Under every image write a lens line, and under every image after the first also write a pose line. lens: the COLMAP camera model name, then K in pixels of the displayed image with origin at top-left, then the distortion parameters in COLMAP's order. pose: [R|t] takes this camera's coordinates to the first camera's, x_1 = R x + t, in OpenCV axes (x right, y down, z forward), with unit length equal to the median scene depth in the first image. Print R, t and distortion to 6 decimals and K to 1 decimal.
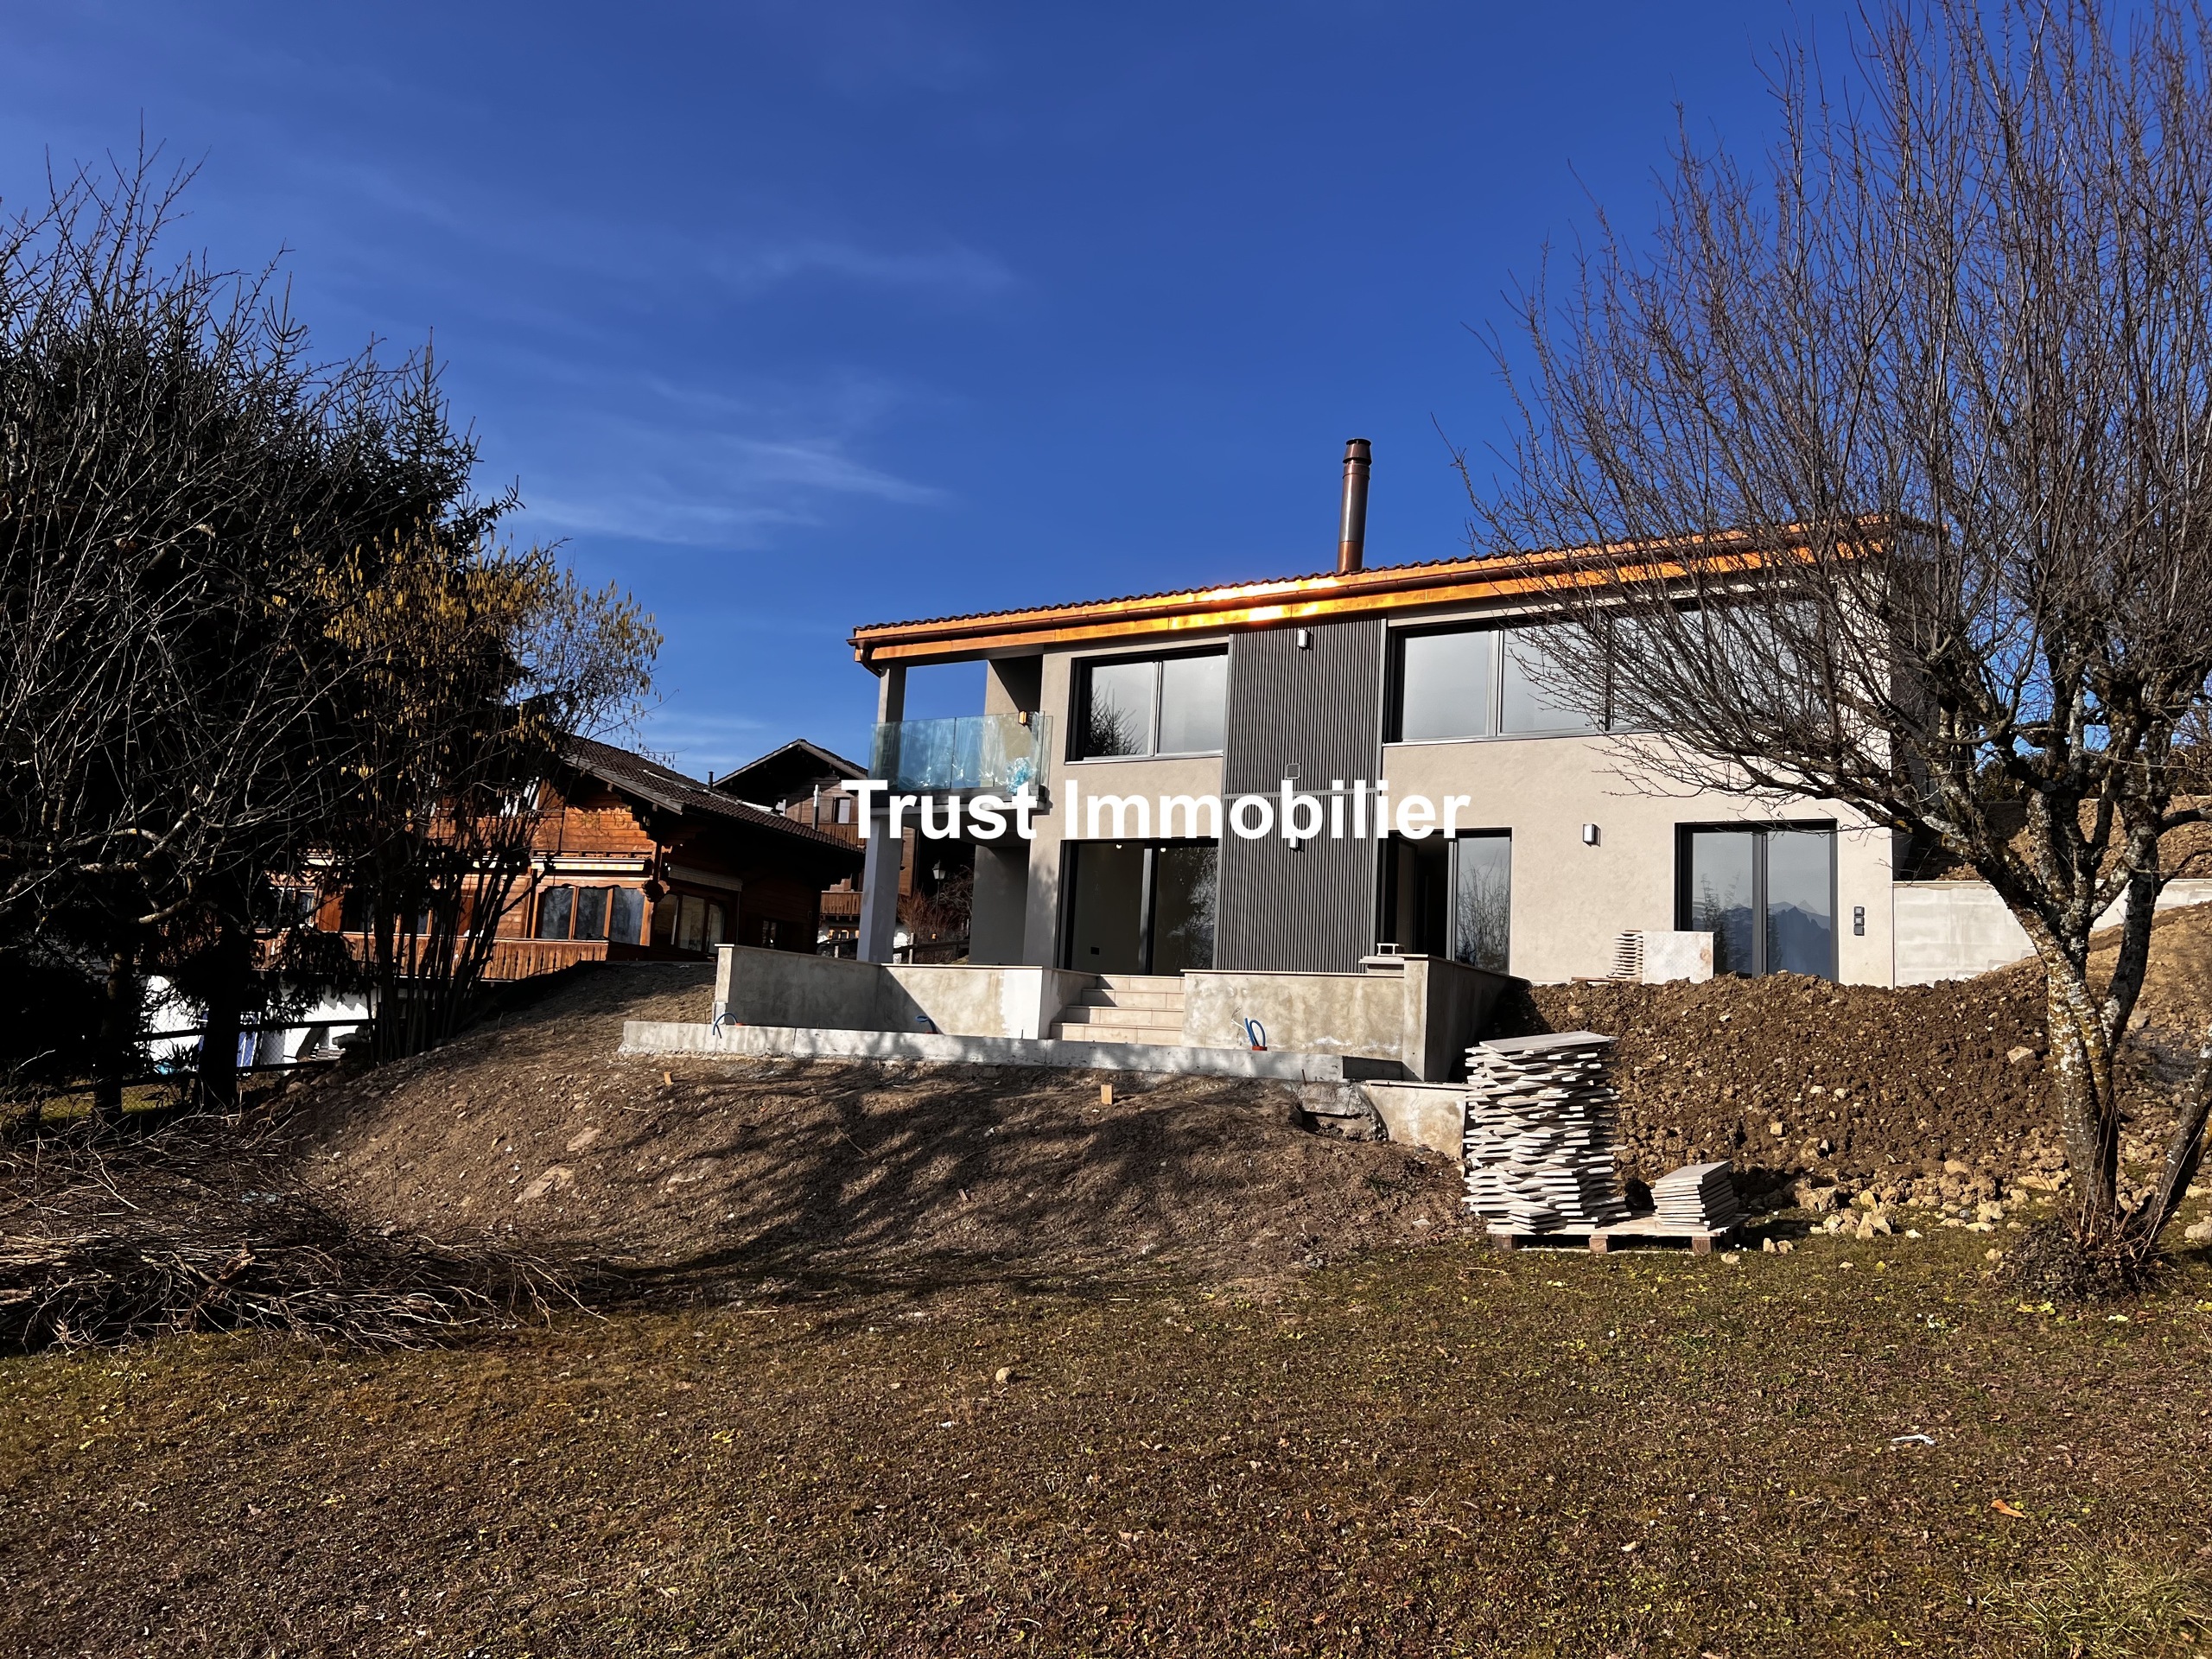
lens RADIAL K [[1672.0, 0, 1099.8], [0, 1672.0, 837.7], [0, 0, 1]] dist [0.048348, -0.048984]
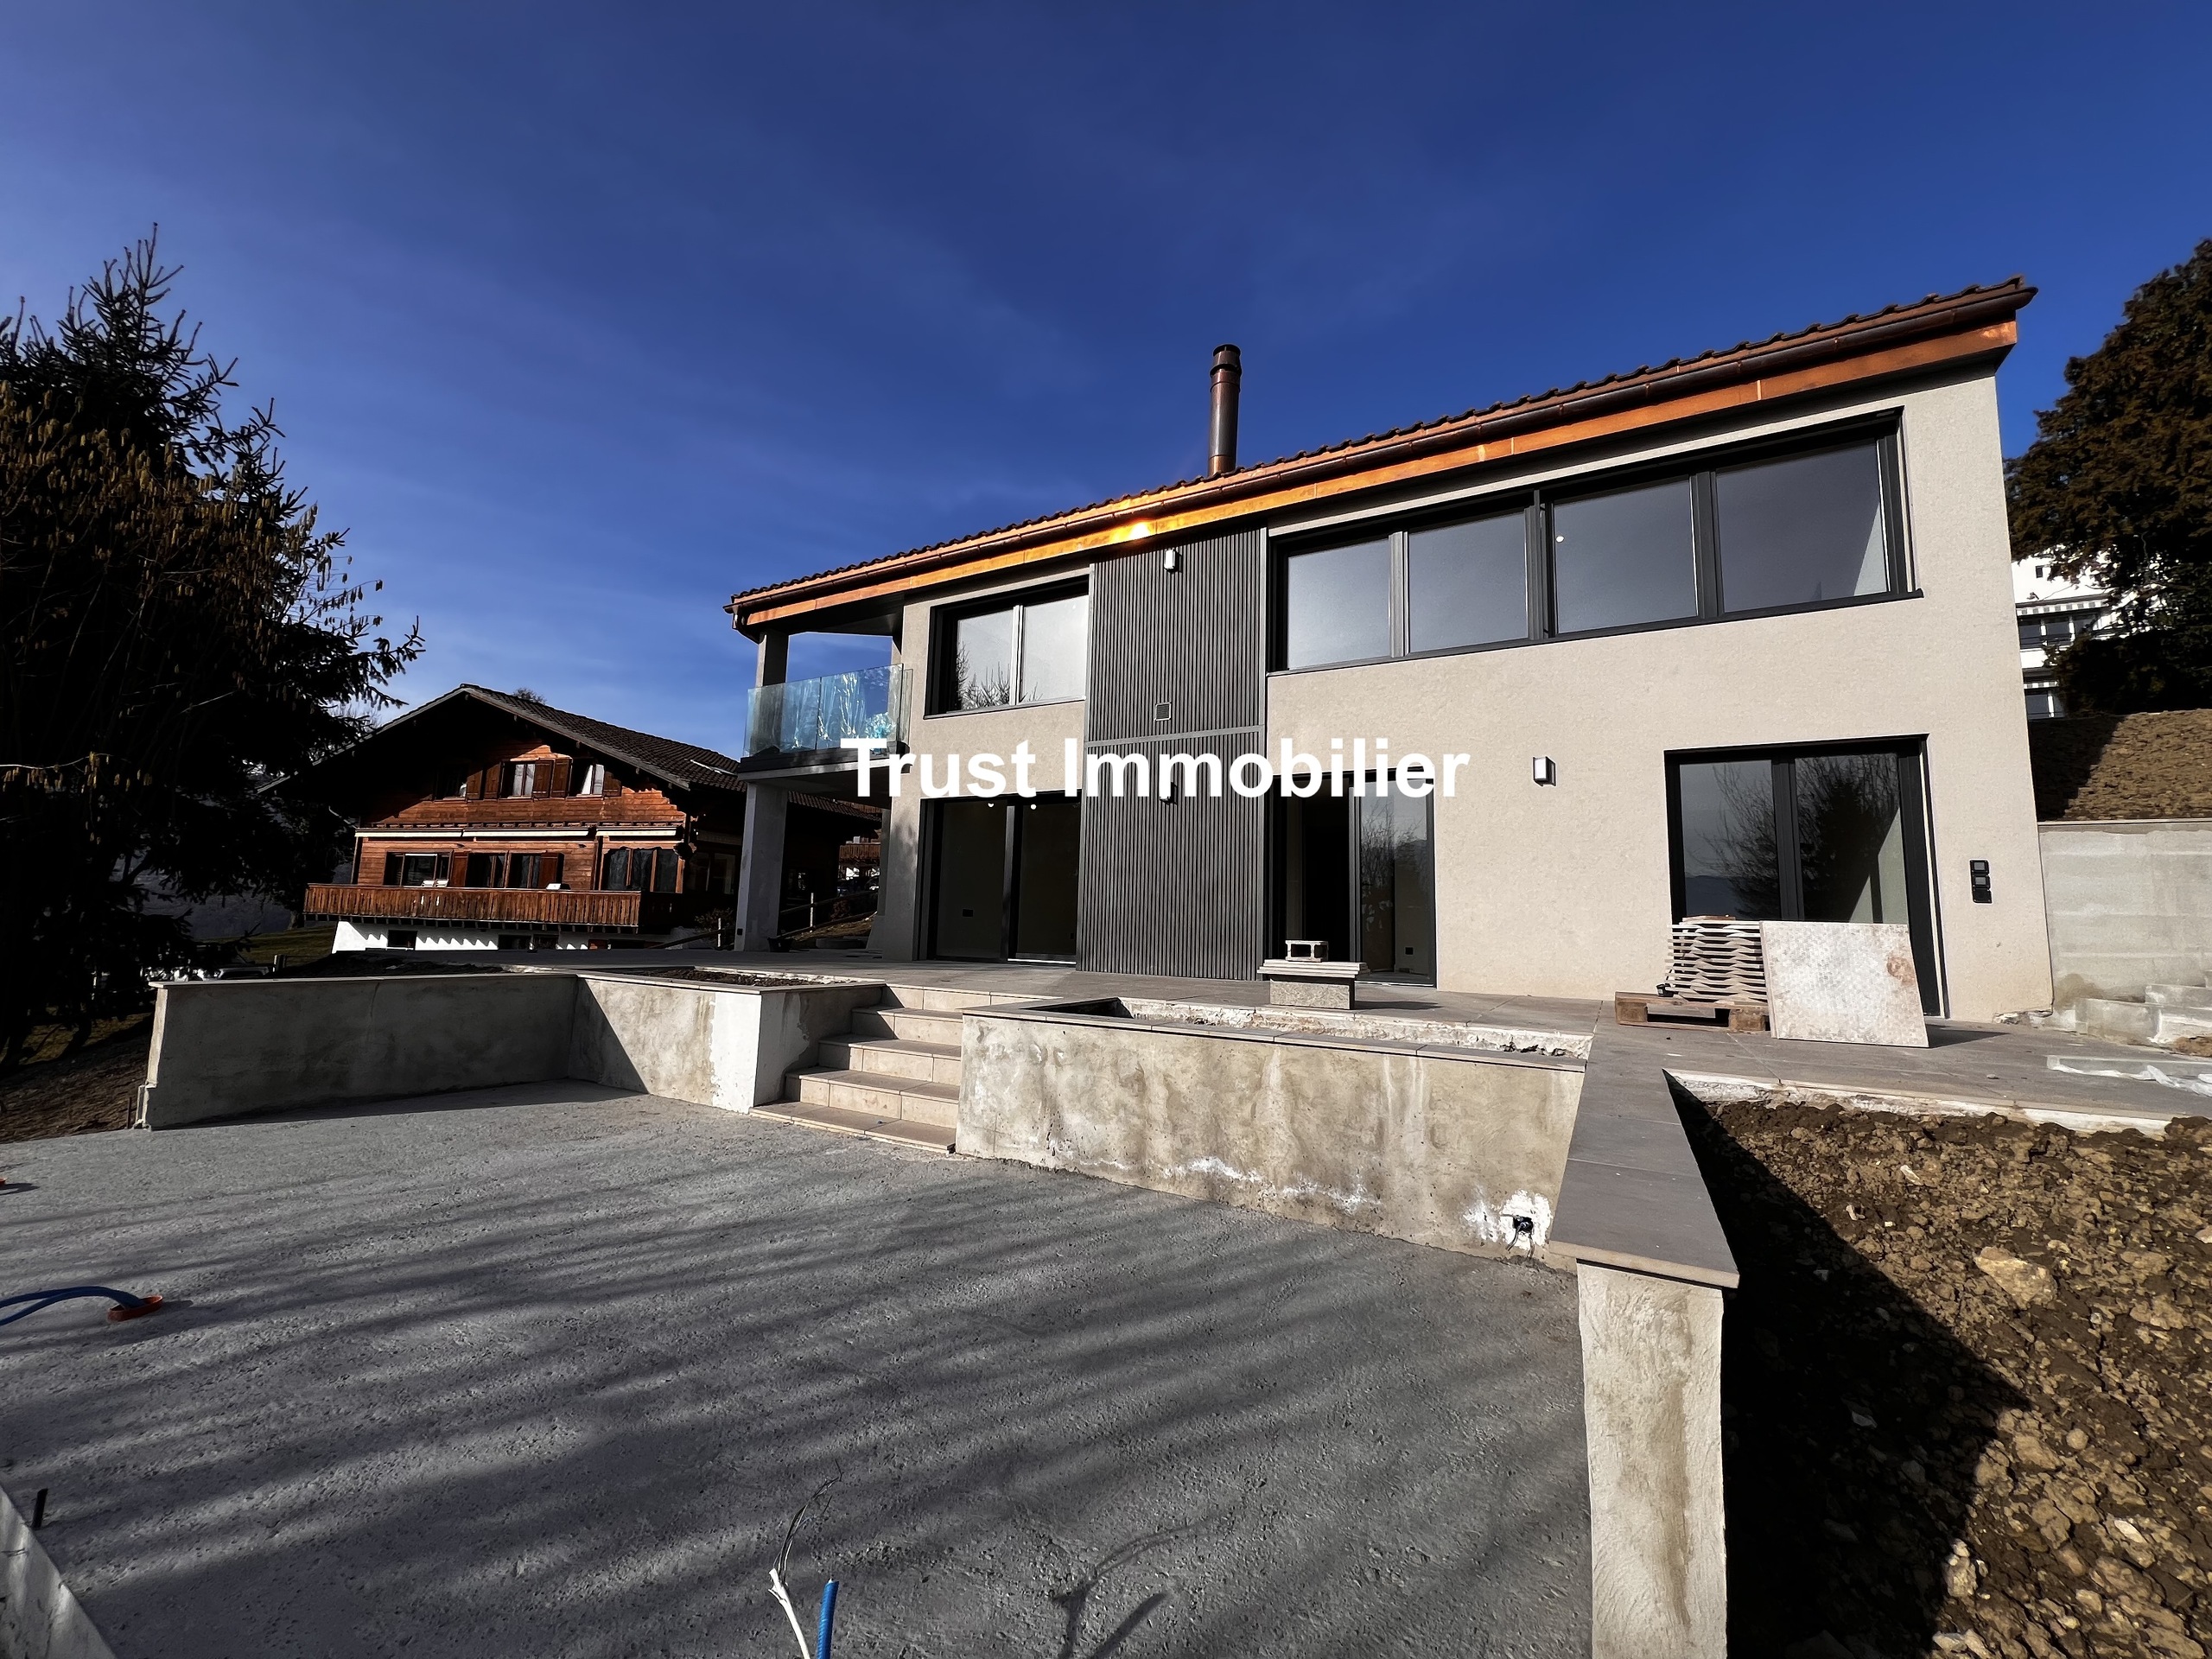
lens RADIAL K [[888.2, 0, 1112.8], [0, 888.2, 817.1], [0, 0, 1]] dist [-0.002884, -0.000155]
pose [[0.999126, -0.025081, 0.033426, 0.070490], [0.024645, 0.999607, 0.013379, 0.008015], [-0.033748, -0.012544, 0.999352, 0.522497]]
